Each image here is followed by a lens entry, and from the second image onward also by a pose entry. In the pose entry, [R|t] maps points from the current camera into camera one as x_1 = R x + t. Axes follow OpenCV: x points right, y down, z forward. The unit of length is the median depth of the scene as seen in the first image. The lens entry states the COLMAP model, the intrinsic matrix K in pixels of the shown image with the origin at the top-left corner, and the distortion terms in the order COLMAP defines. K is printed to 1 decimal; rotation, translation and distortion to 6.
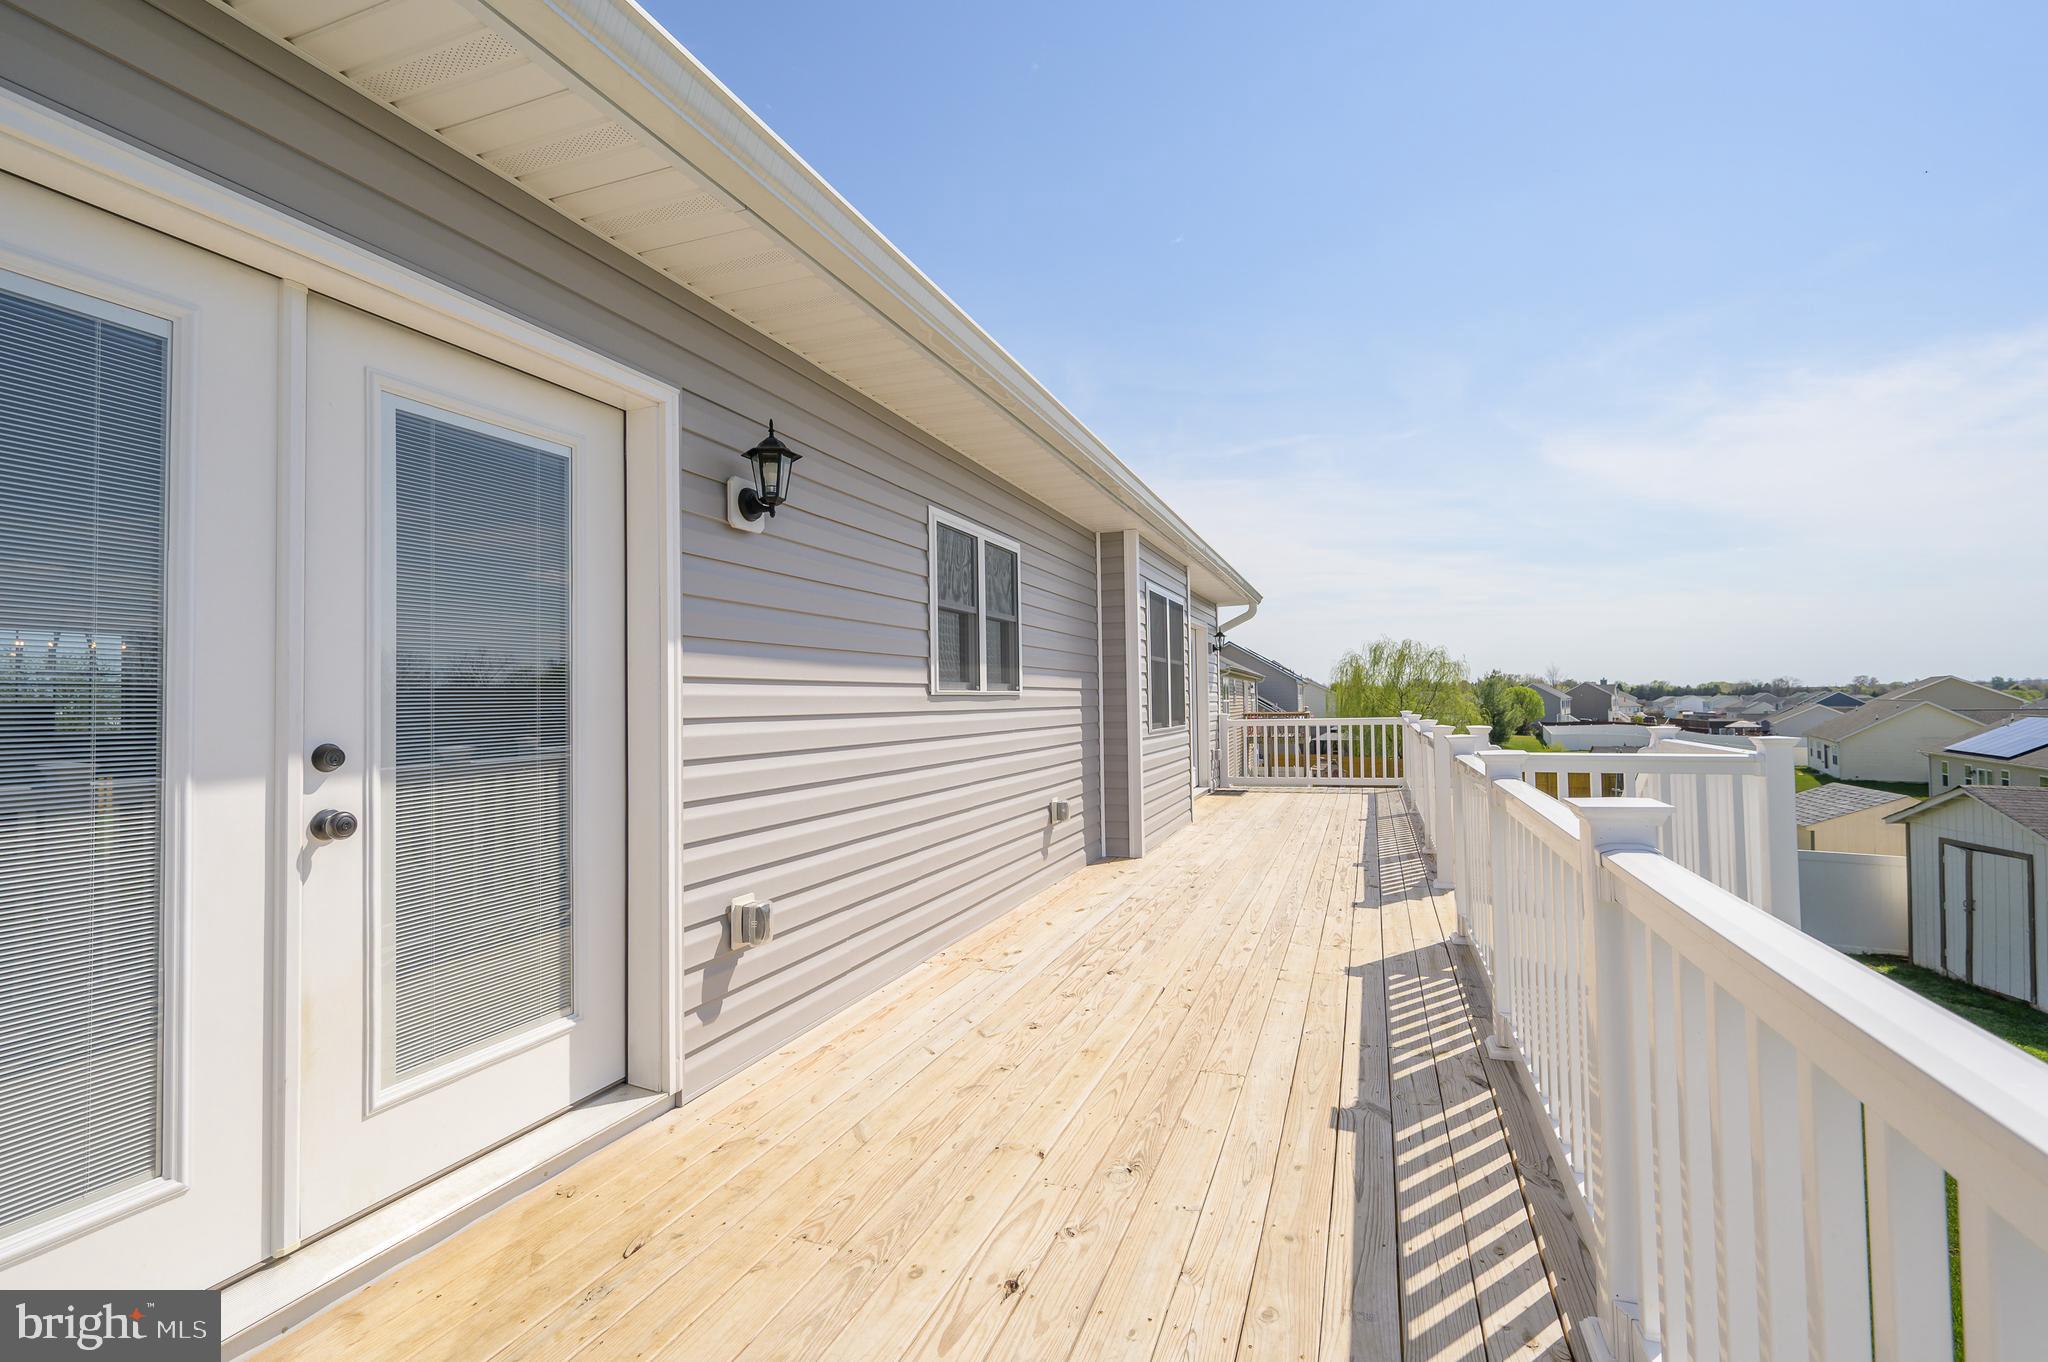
lens RADIAL K [[915.1, 0, 1015.5], [0, 915.1, 688.3], [0, 0, 1]] dist [-0.002967, -0.001561]
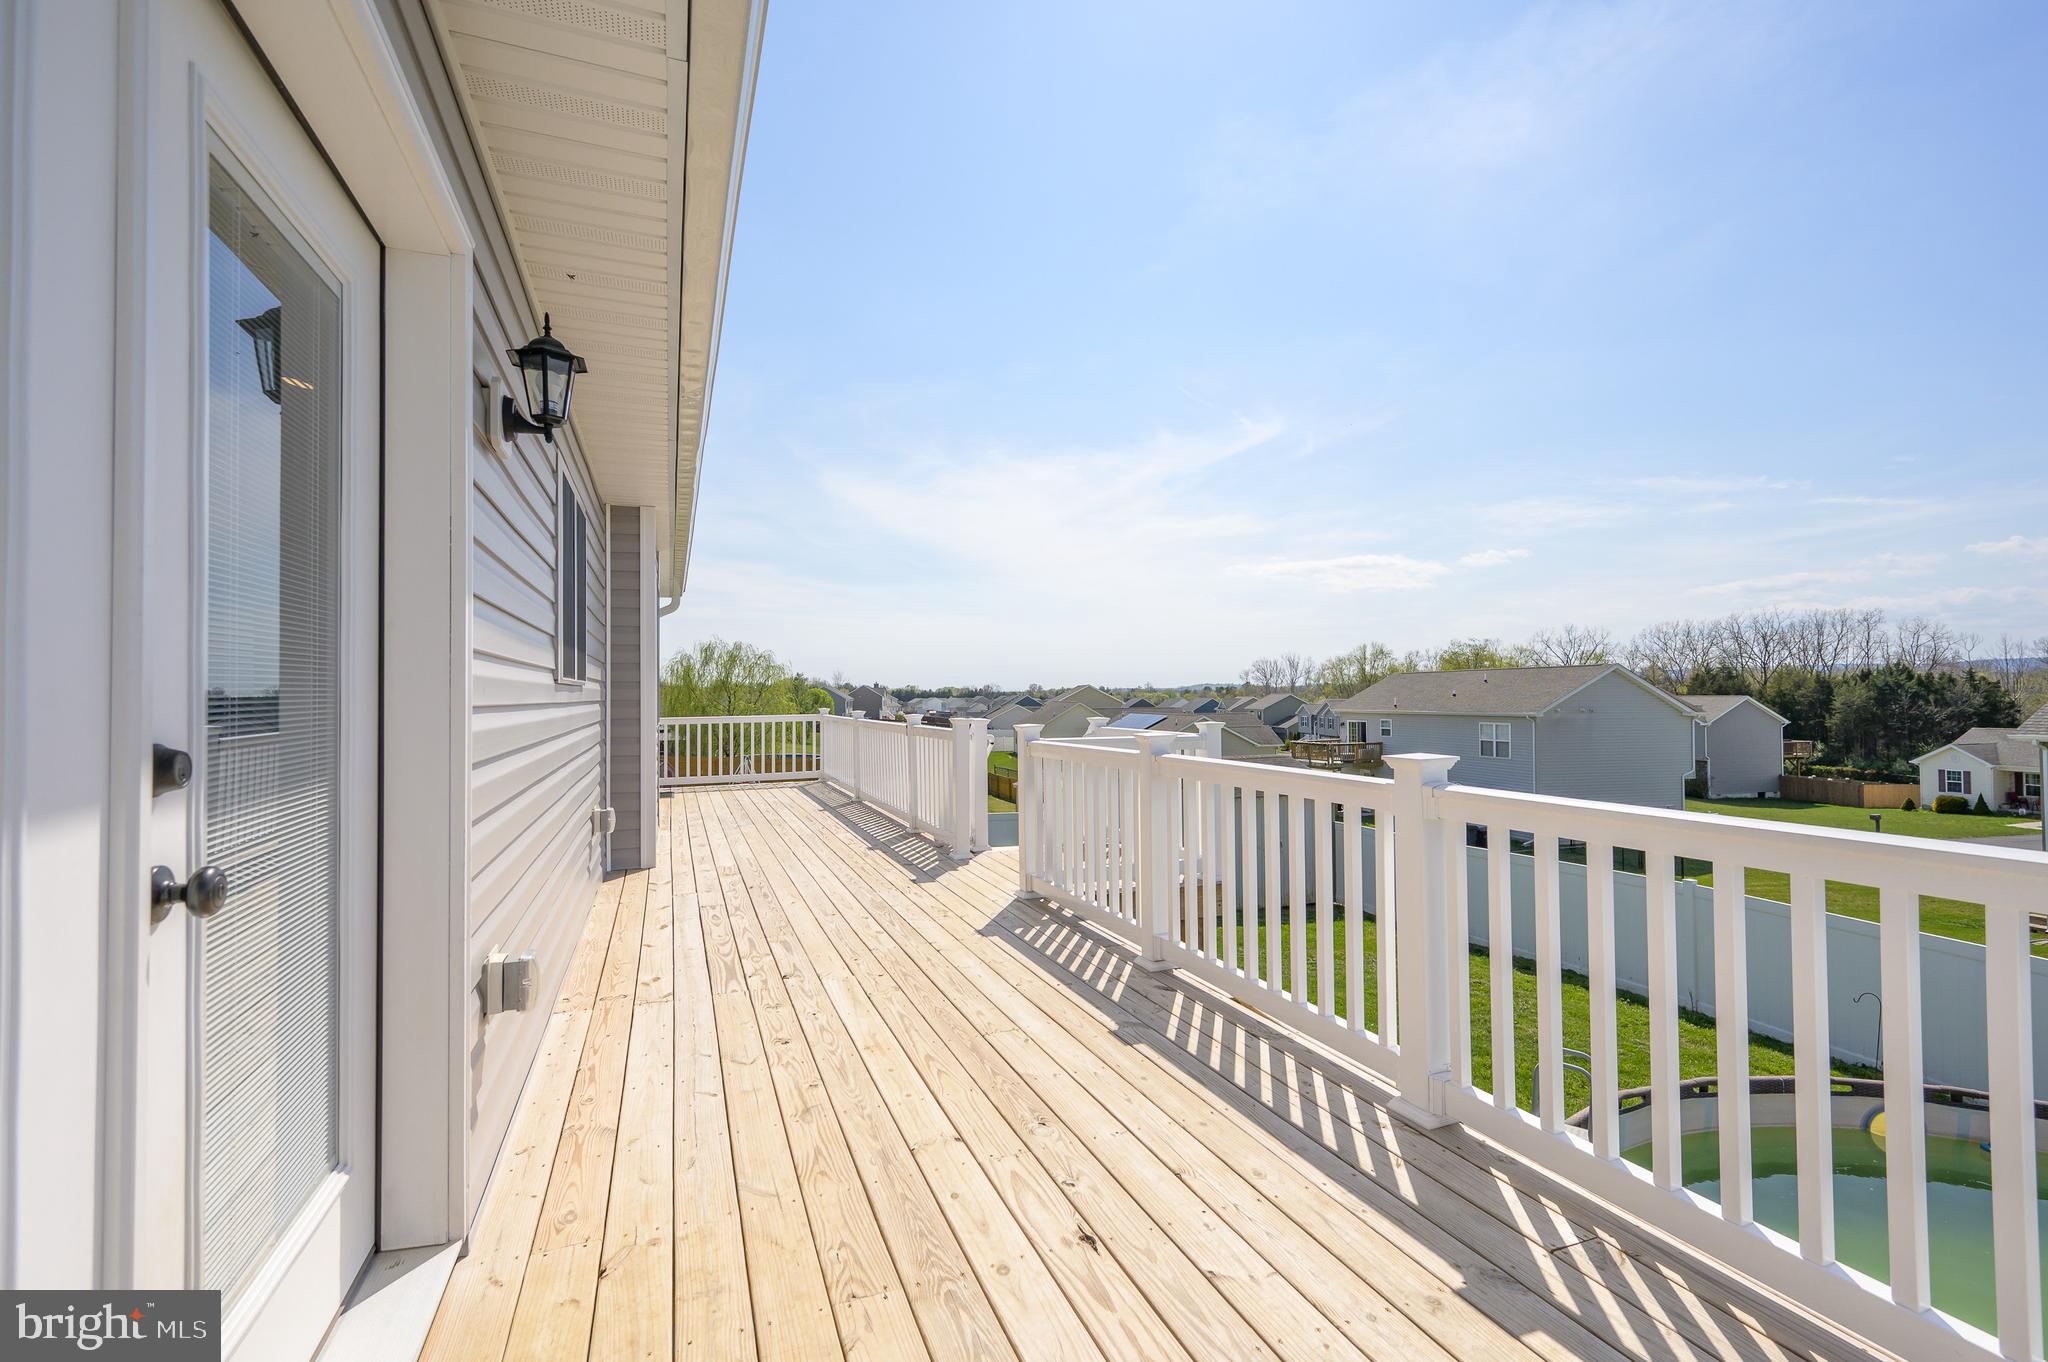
lens RADIAL K [[915.1, 0, 1033.1], [0, 915.1, 695.5], [0, 0, 1]] dist [-0.002967, -0.001561]
pose [[0.735177, 0.008420, 0.677823, -0.480660], [-0.013642, 0.999904, 0.002377, 0.014831], [-0.677738, -0.010994, 0.735222, 0.169595]]
